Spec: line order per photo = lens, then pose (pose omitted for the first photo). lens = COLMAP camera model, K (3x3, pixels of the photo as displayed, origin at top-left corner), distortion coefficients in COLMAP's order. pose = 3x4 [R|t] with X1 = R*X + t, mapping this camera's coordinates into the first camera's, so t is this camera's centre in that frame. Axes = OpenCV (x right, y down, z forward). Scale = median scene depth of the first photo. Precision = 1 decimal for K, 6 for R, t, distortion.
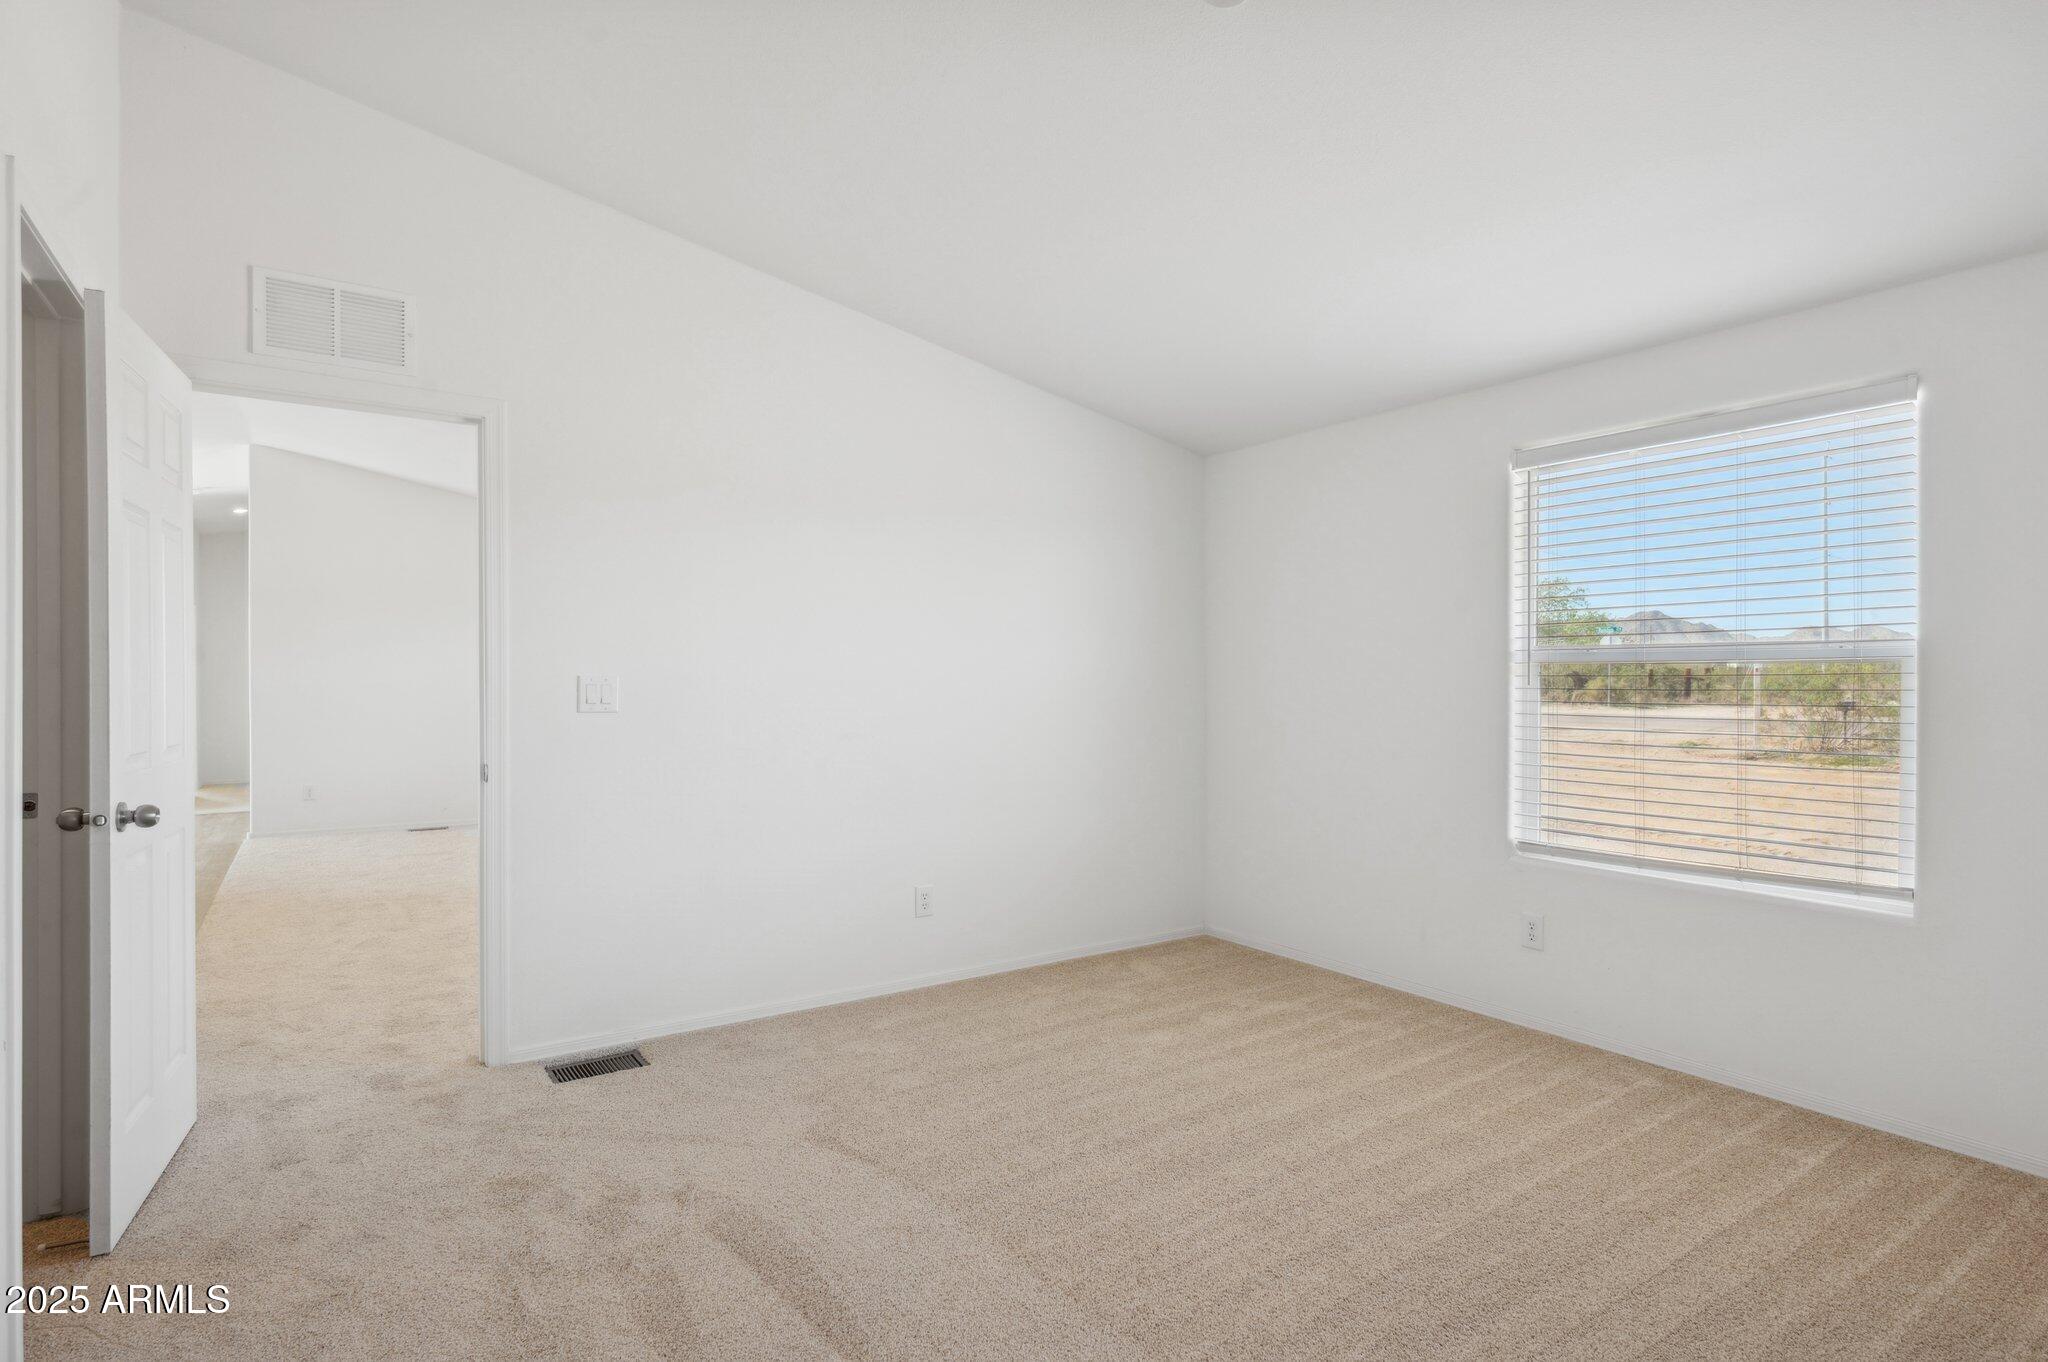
lens RADIAL K [[1040.8, 0, 1024.0], [0, 1040.8, 681.0], [0, 0, 1]] dist [0.003307, -0.000435]
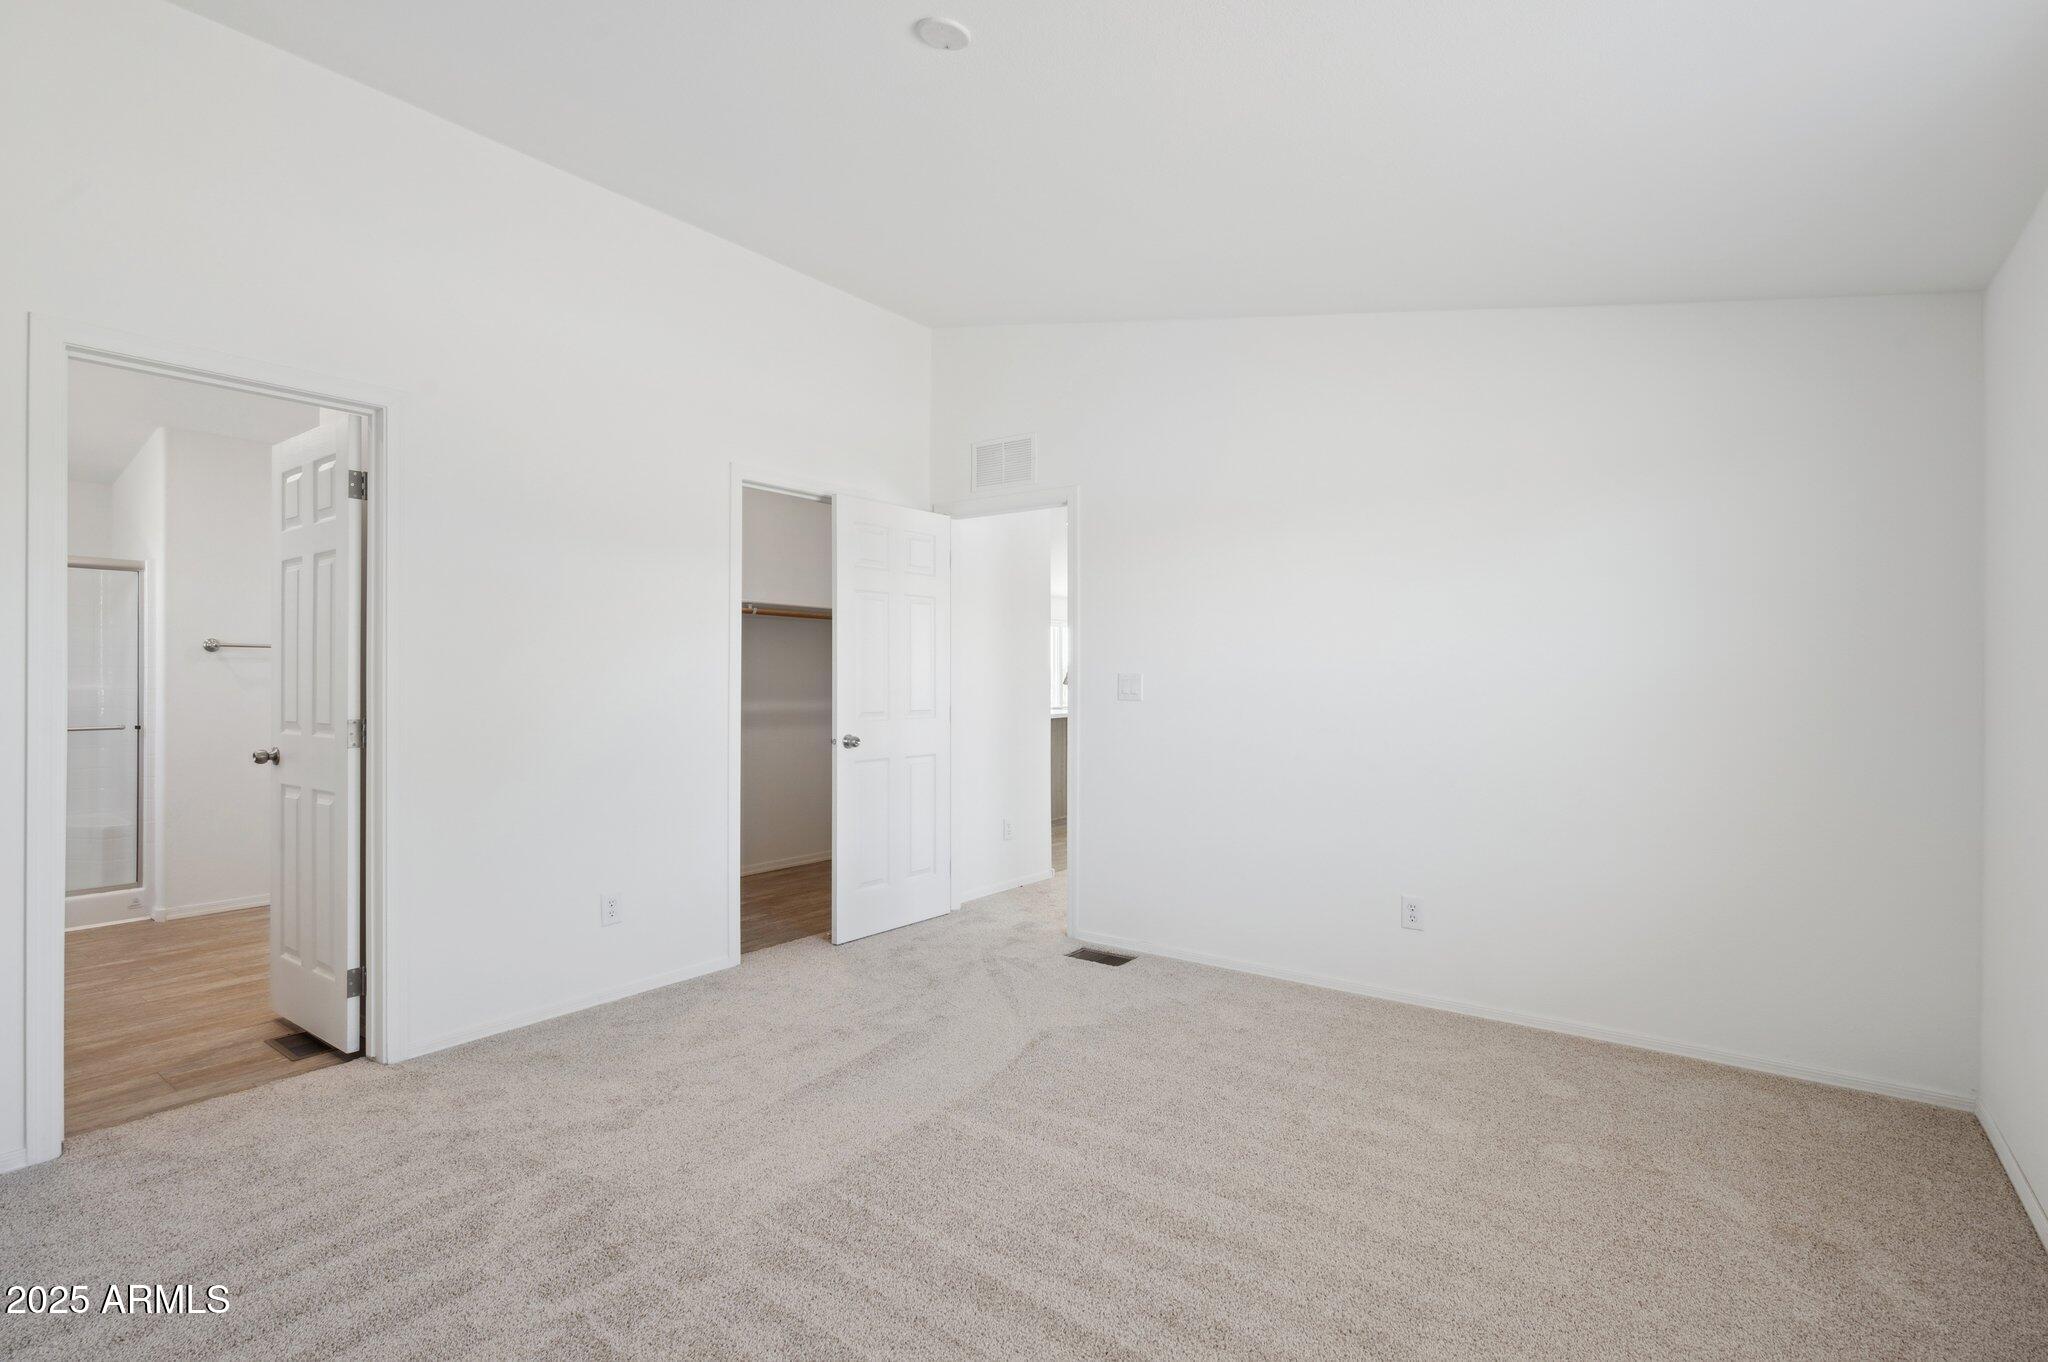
lens RADIAL K [[958.1, 0, 1024.0], [0, 958.1, 681.0], [0, 0, 1]] dist [0.002068, -0.000095]
pose [[0.339097, 0.002460, -0.940748, 0.757794], [-0.002317, 0.999996, 0.001780, 0.003302], [0.940748, 0.001576, 0.339102, 0.482000]]
